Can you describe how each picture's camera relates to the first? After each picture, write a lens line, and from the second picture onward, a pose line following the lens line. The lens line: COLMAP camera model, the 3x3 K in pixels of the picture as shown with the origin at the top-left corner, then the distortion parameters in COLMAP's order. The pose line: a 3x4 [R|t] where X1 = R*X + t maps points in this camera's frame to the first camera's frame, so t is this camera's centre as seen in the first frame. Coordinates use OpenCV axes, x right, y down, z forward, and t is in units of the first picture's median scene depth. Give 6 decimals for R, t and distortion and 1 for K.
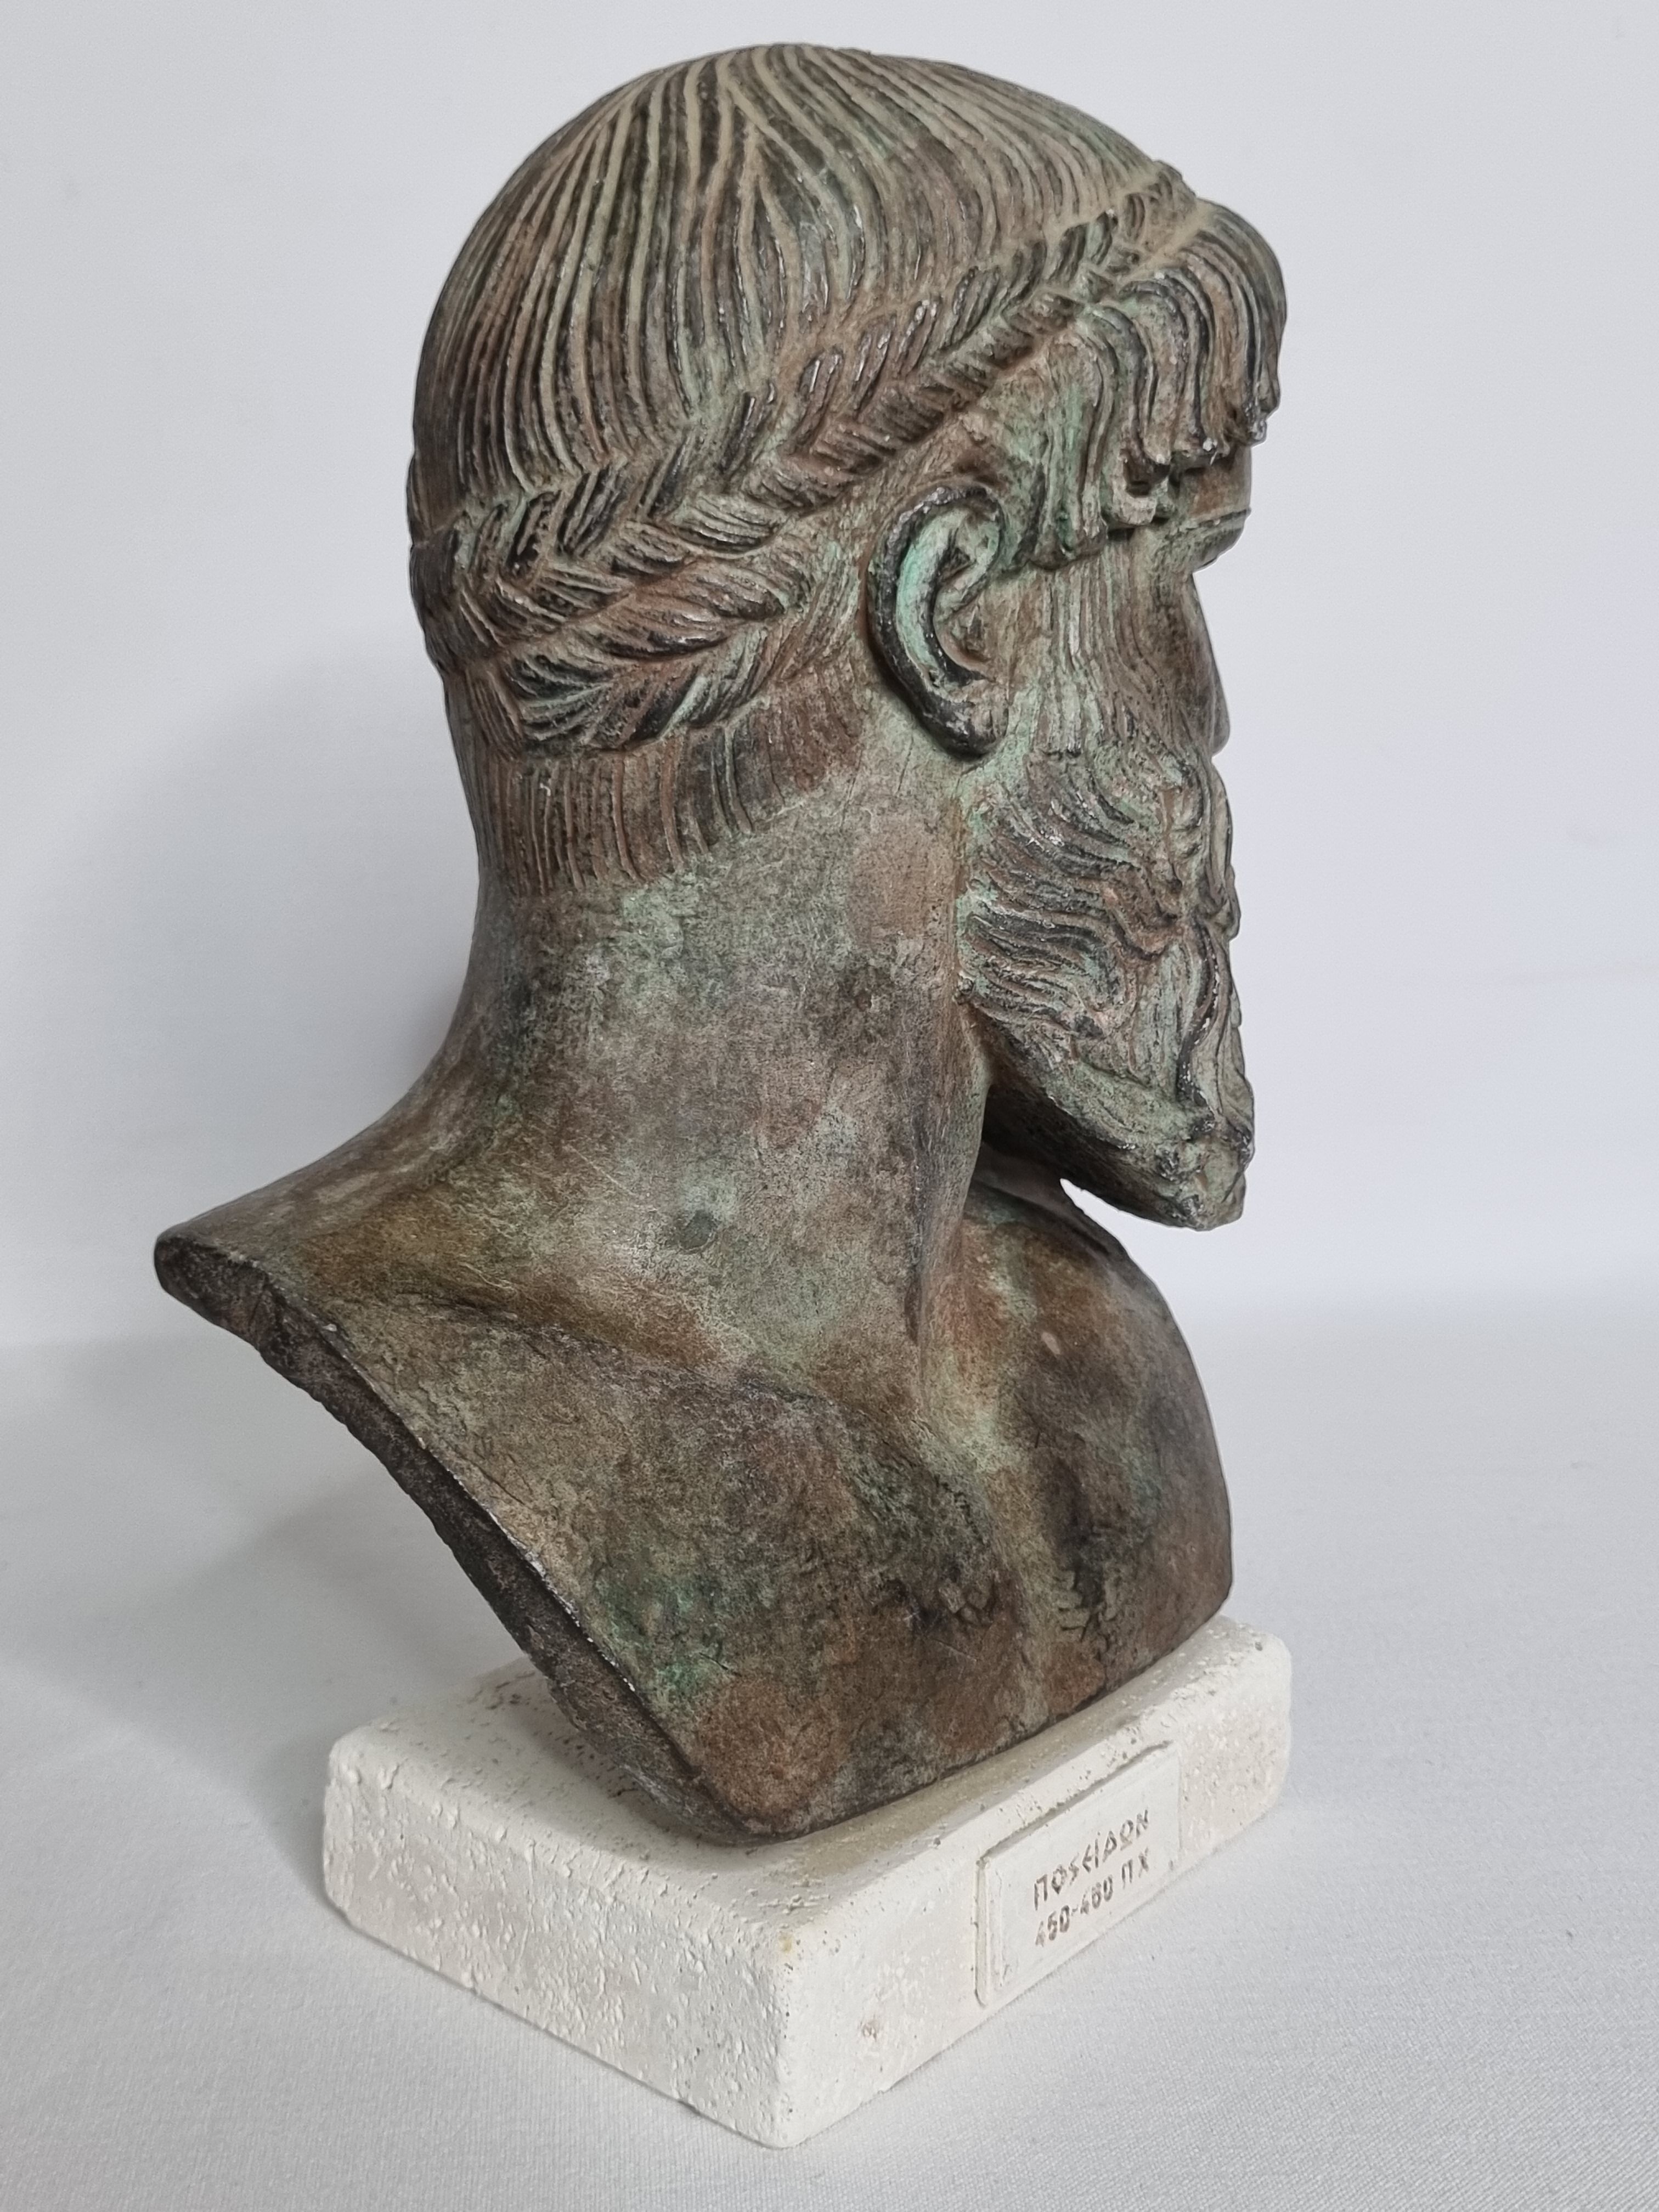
lens RADIAL K [[2543.9, 0, 812.7], [0, 2543.9, 1088.8], [0, 0, 1]] dist [0.021061, 0.000000]
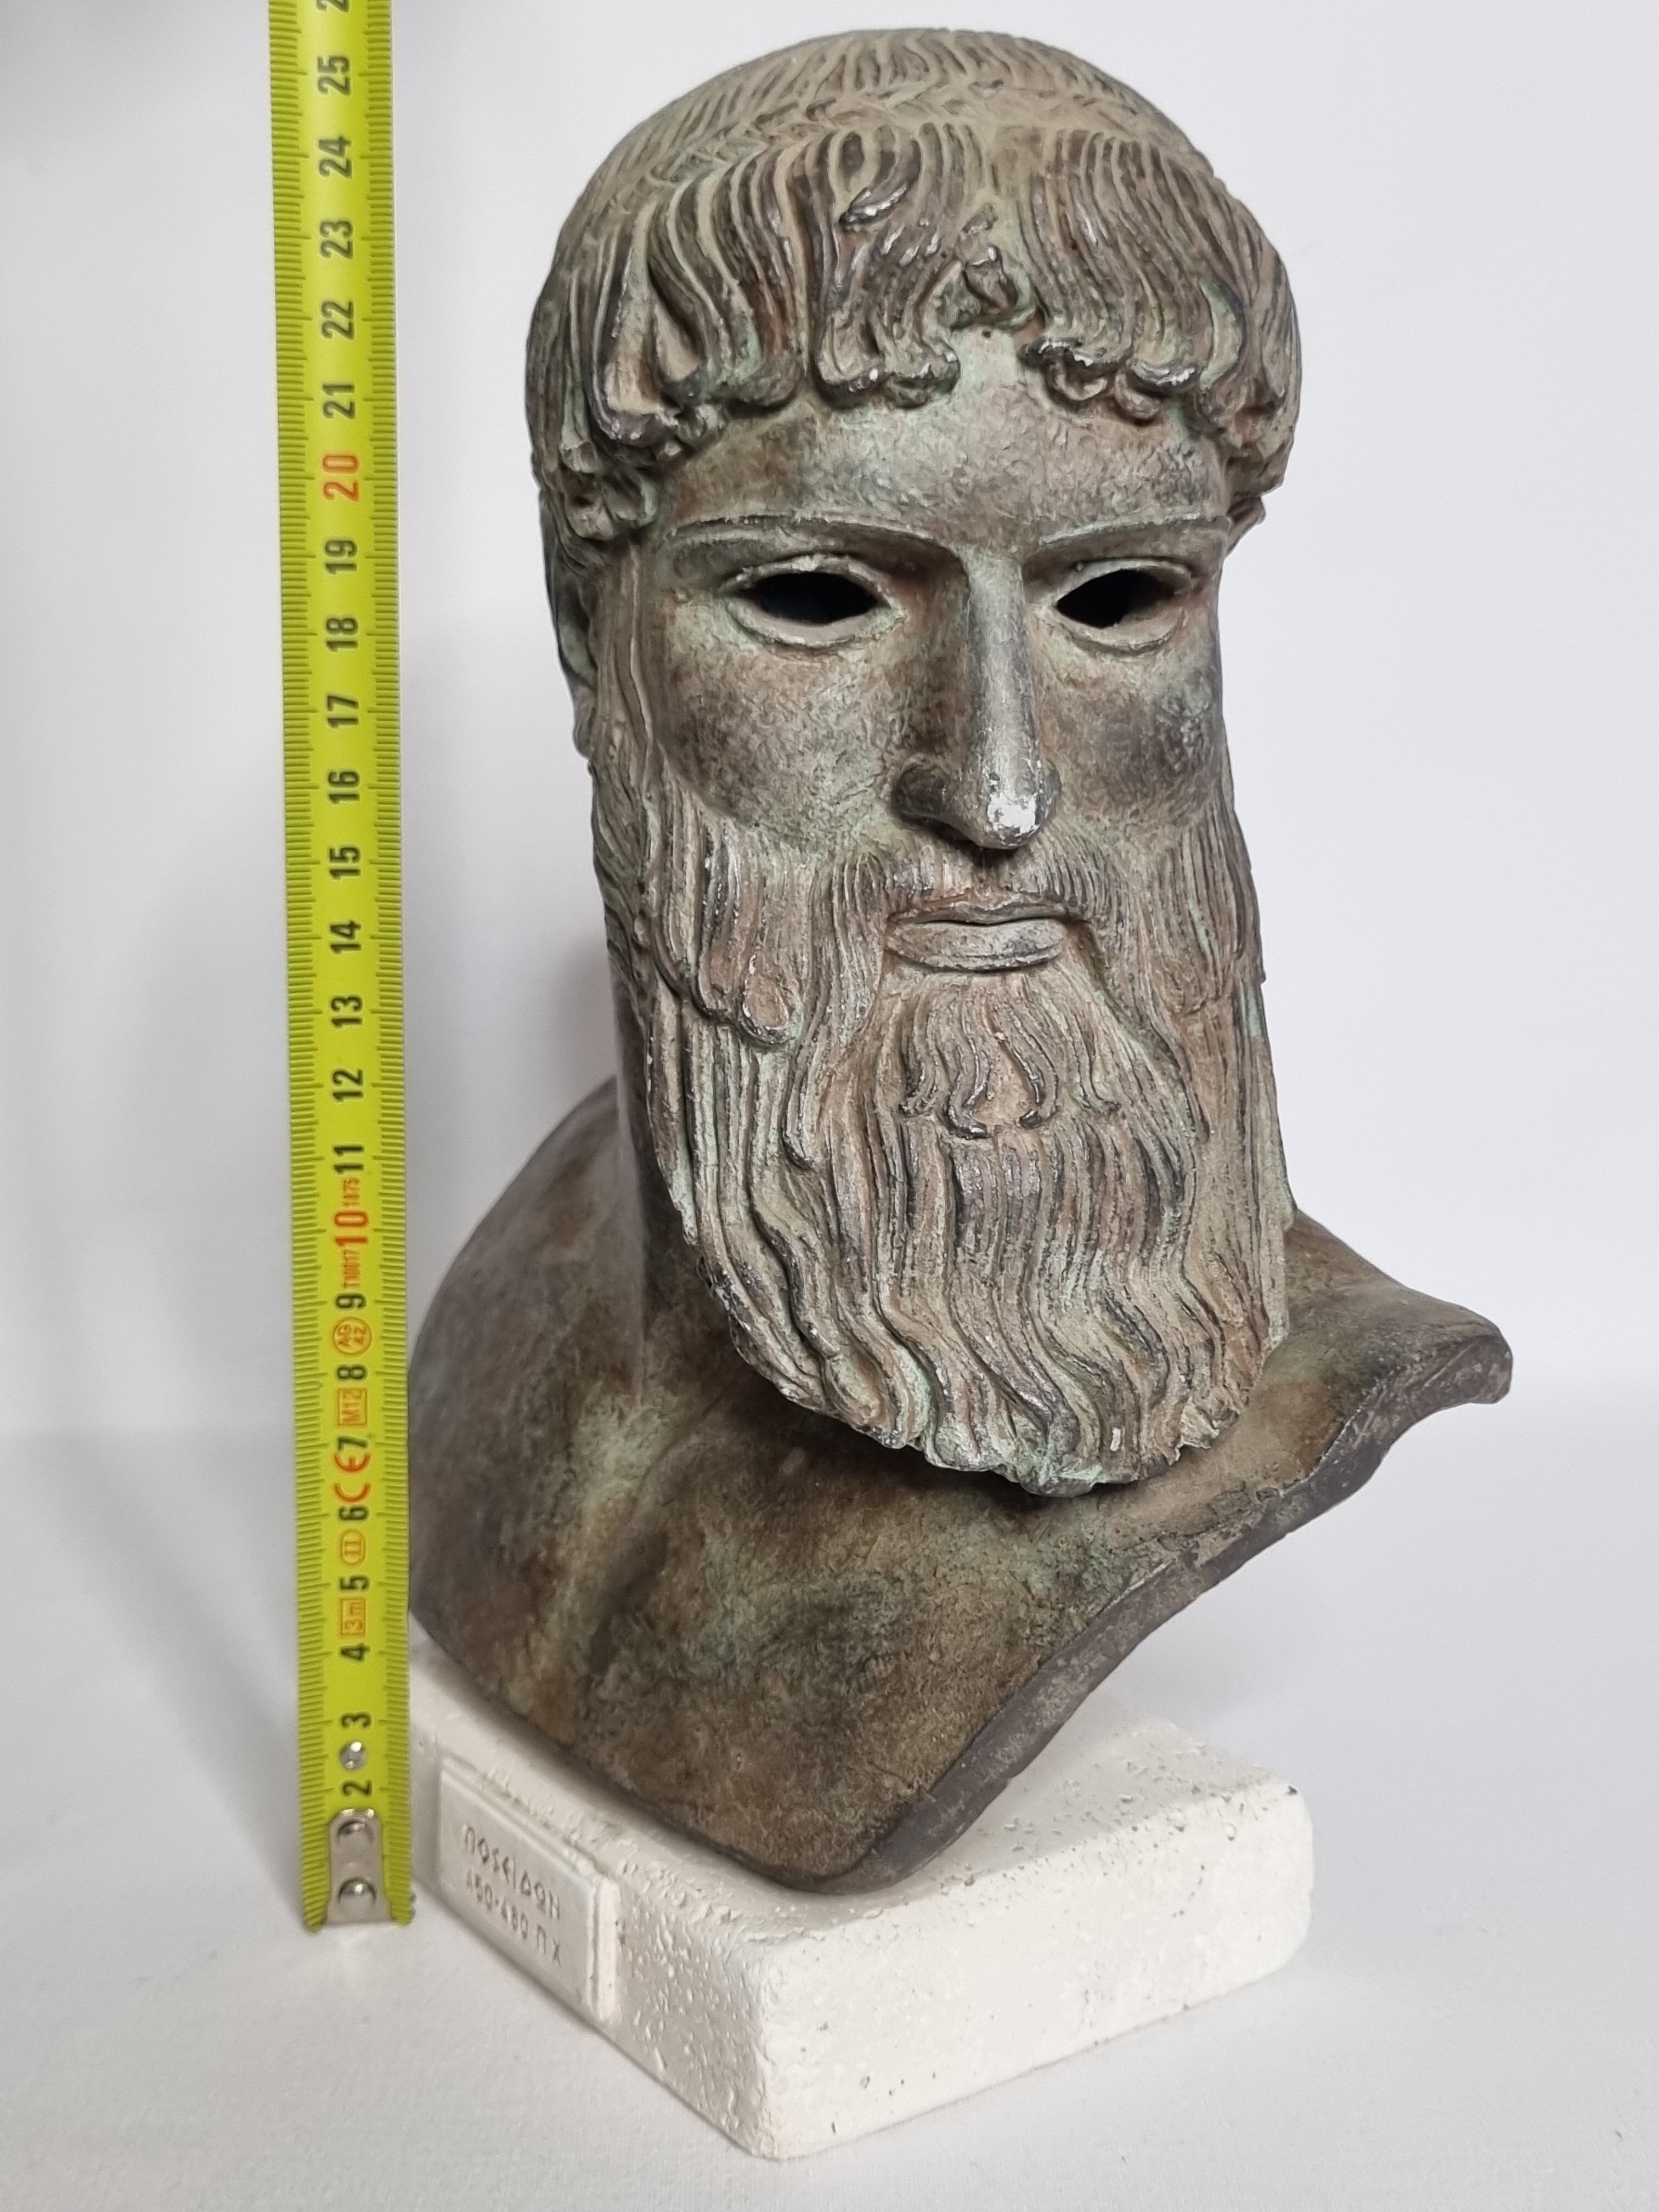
lens RADIAL K [[2861.8, 0, 839.2], [0, 2861.8, 1105.3], [0, 0, 1]] dist [0.018375, 0.000000]
pose [[-0.252056, 0.197233, -0.947400, 1.136344], [-0.199432, 0.947407, 0.250293, -0.302890], [0.946939, 0.252030, -0.199465, 1.339019]]
